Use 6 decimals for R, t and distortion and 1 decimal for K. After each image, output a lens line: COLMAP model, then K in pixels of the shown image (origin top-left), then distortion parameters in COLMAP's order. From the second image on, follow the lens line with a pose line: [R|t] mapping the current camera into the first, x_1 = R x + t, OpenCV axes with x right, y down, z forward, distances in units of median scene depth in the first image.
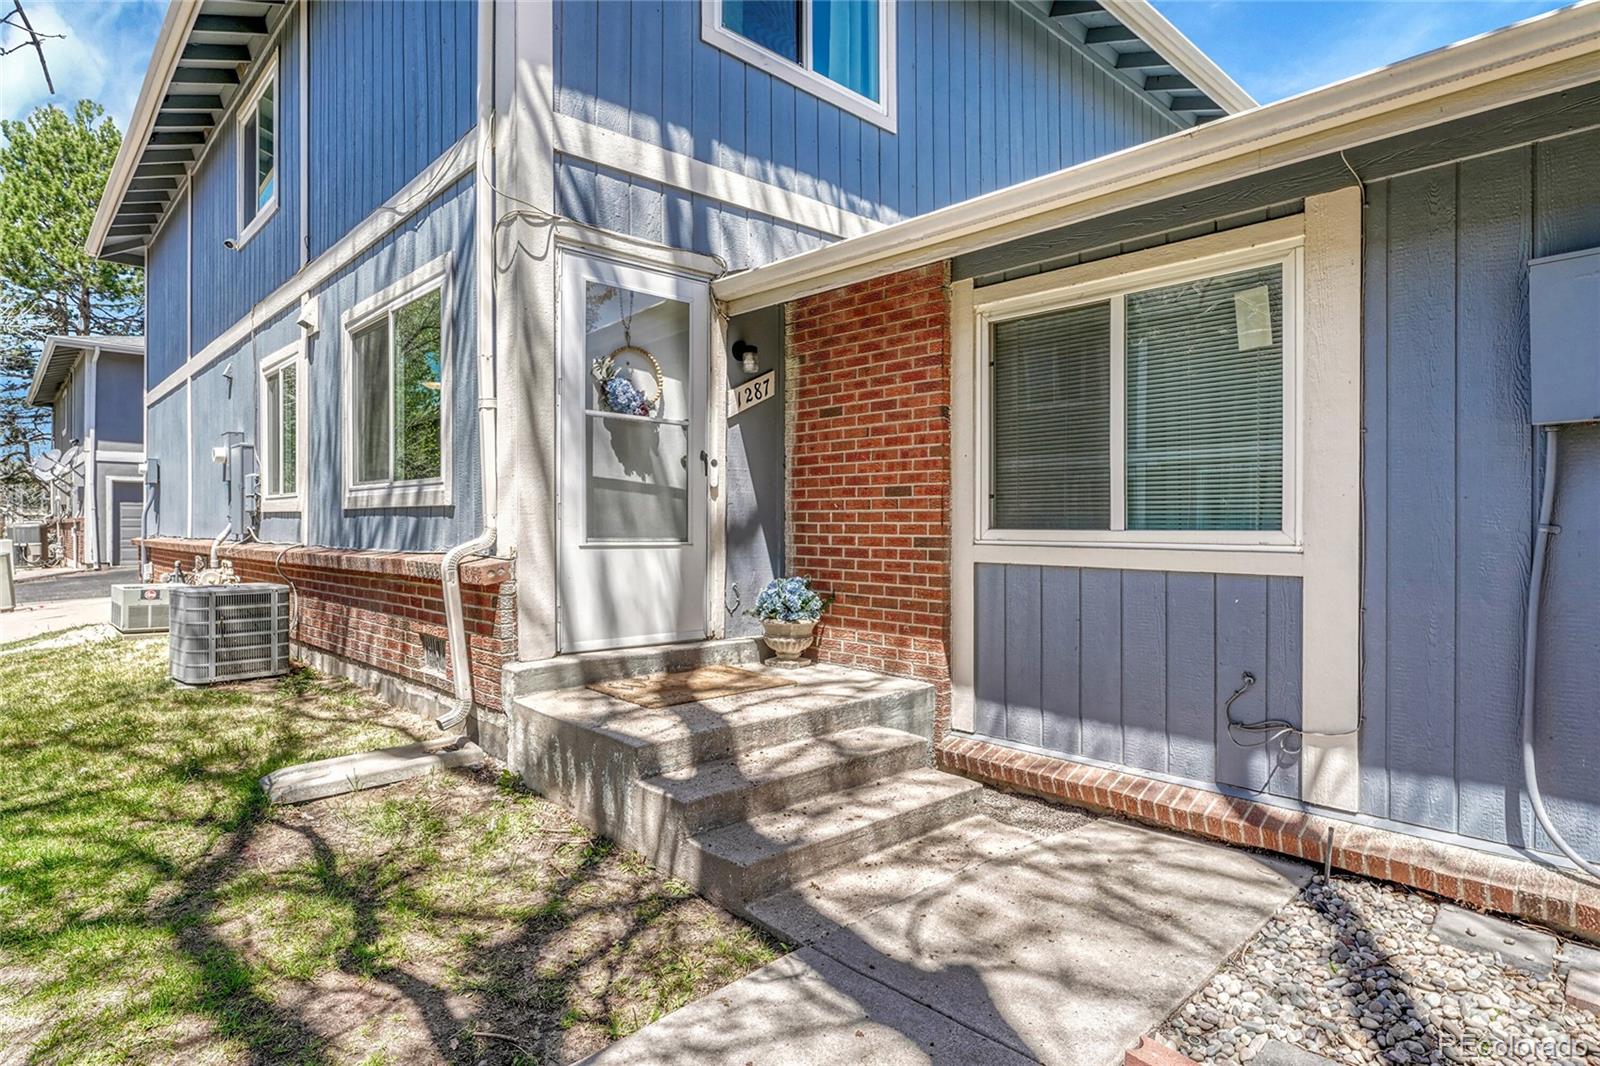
lens RADIAL K [[866.2, 0, 800.0], [0, 866.2, 533.0], [0, 0, 1]] dist [0.000145, 0.000003]
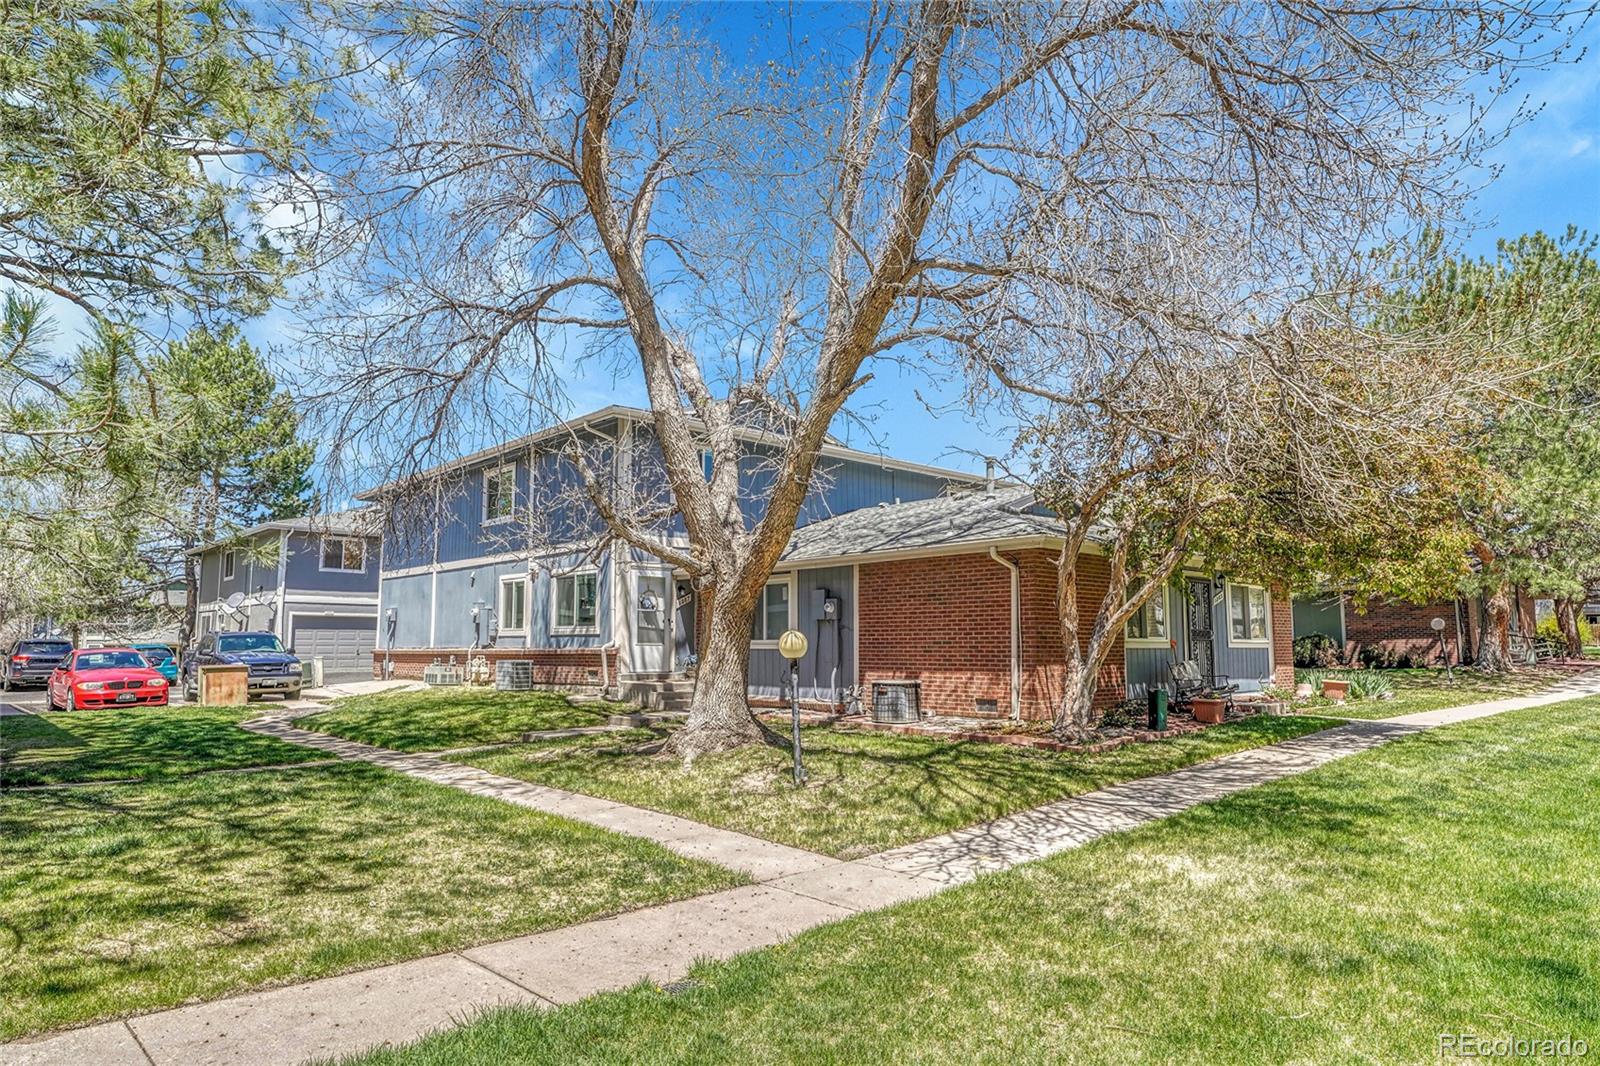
lens RADIAL K [[988.0, 0, 800.0], [0, 988.0, 533.0], [0, 0, 1]] dist [-0.000613, 0.000126]
pose [[0.999934, -0.004102, -0.010696, 0.485906], [0.002741, 0.992240, -0.124311, 0.065104], [0.011123, 0.124273, 0.992186, -3.164722]]
